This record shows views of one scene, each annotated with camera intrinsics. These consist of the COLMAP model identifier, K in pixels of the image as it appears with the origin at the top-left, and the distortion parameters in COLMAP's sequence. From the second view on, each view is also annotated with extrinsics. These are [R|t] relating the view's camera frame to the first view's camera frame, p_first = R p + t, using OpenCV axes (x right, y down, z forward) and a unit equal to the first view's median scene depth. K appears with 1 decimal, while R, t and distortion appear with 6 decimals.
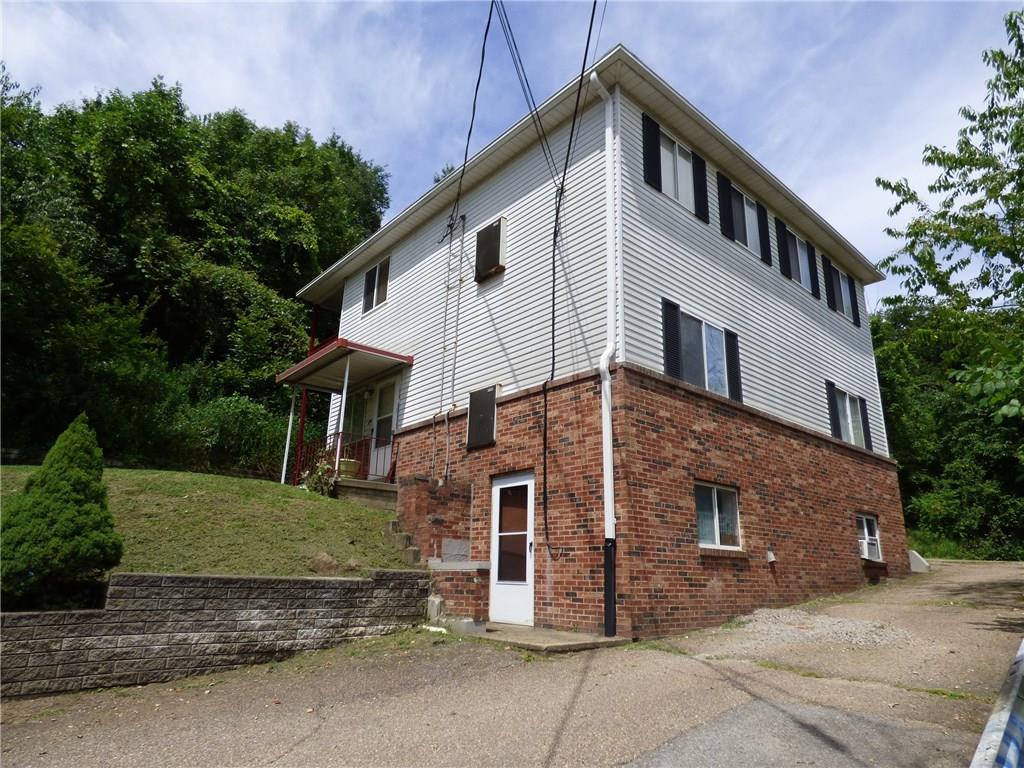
lens RADIAL K [[624.6, 0, 512.0], [0, 624.6, 384.0], [0, 0, 1]] dist [-0.007986, -0.001448]
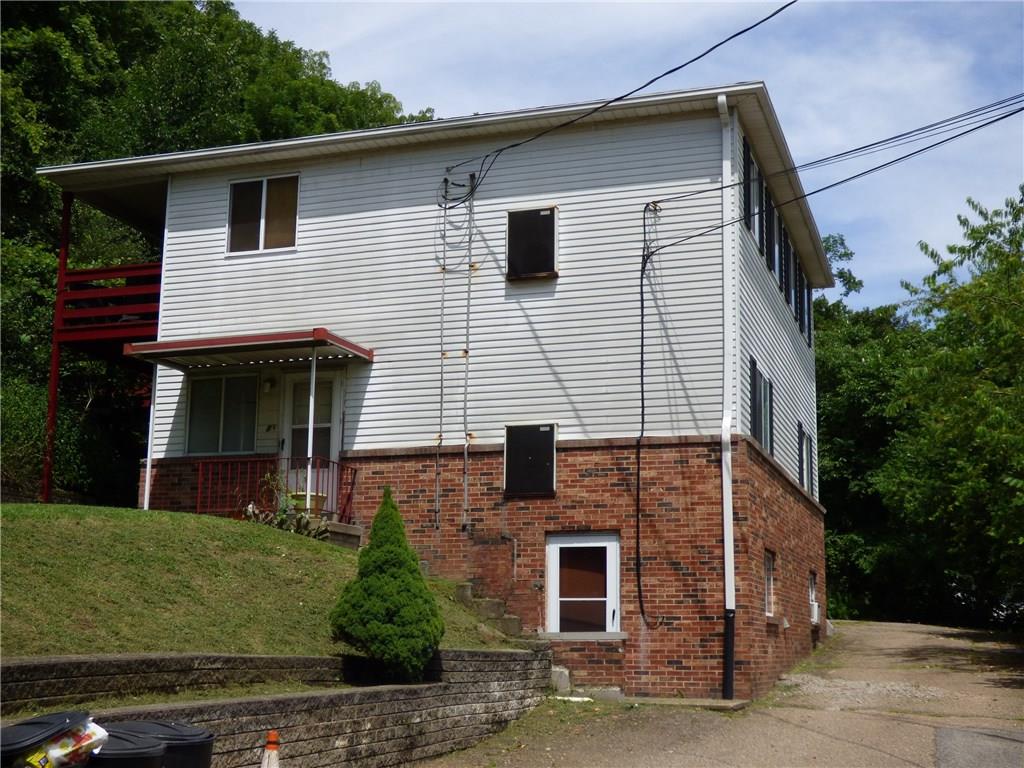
lens RADIAL K [[1354.0, 0, 512.0], [0, 1354.0, 384.0], [0, 0, 1]] dist [-0.021232, -0.023181]
pose [[0.865337, 0.084355, 0.494041, -1.093487], [-0.140735, 0.986971, 0.077986, -0.207981], [-0.481025, -0.137013, 0.865934, -0.608747]]
